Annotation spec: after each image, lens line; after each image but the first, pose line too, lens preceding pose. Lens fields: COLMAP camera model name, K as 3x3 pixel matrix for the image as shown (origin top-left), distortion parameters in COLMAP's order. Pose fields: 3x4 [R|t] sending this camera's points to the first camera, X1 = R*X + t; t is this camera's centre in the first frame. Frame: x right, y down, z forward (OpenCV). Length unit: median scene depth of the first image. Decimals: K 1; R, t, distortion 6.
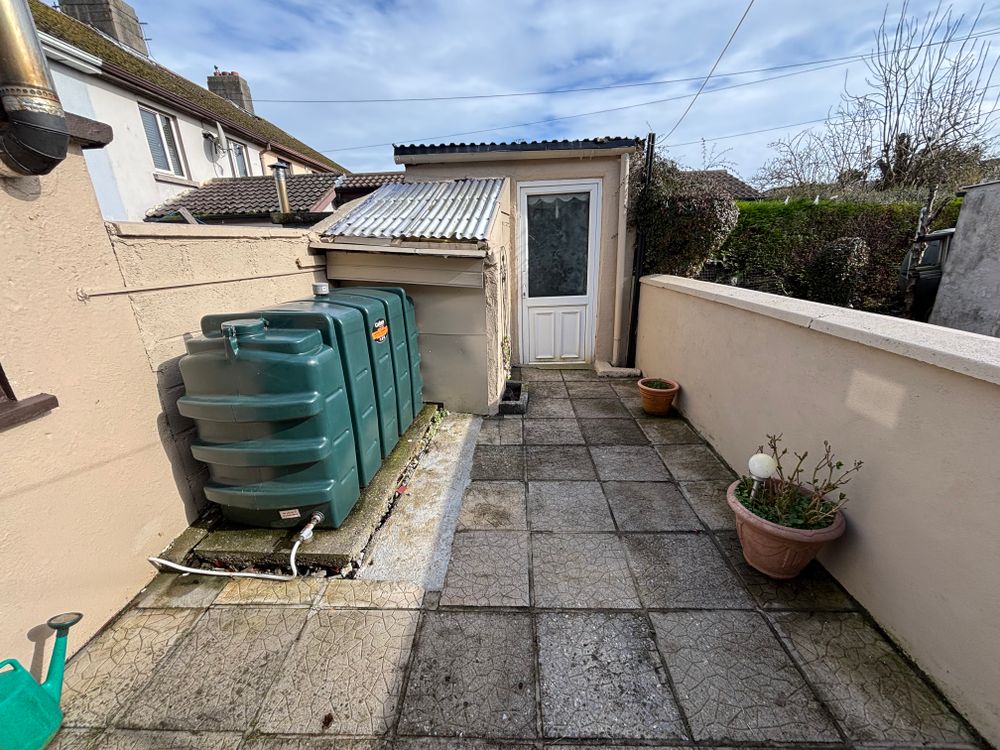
lens RADIAL K [[403.2, 0, 497.9], [0, 403.2, 375.1], [0, 0, 1]] dist [0.000859, 0.000485]
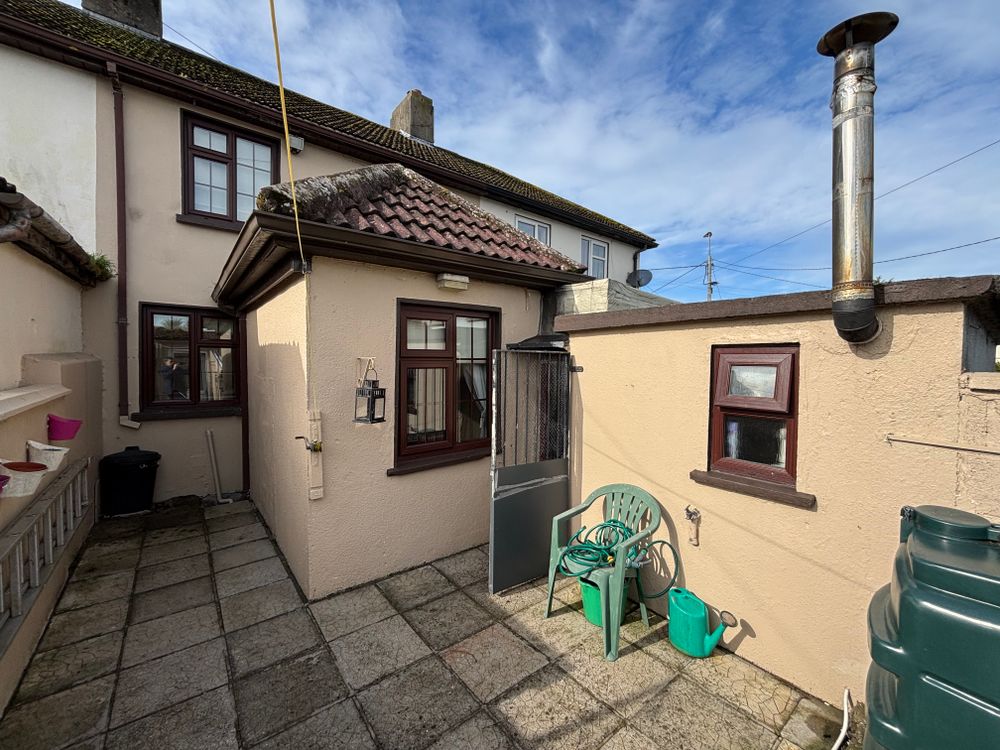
lens RADIAL K [[403.2, 0, 497.9], [0, 403.2, 375.1], [0, 0, 1]] dist [0.000859, 0.000485]
pose [[-0.755430, 0.050710, -0.653264, 0.451277], [-0.188349, 0.938115, 0.290628, -0.451306], [0.627574, 0.342591, -0.699129, 0.988659]]
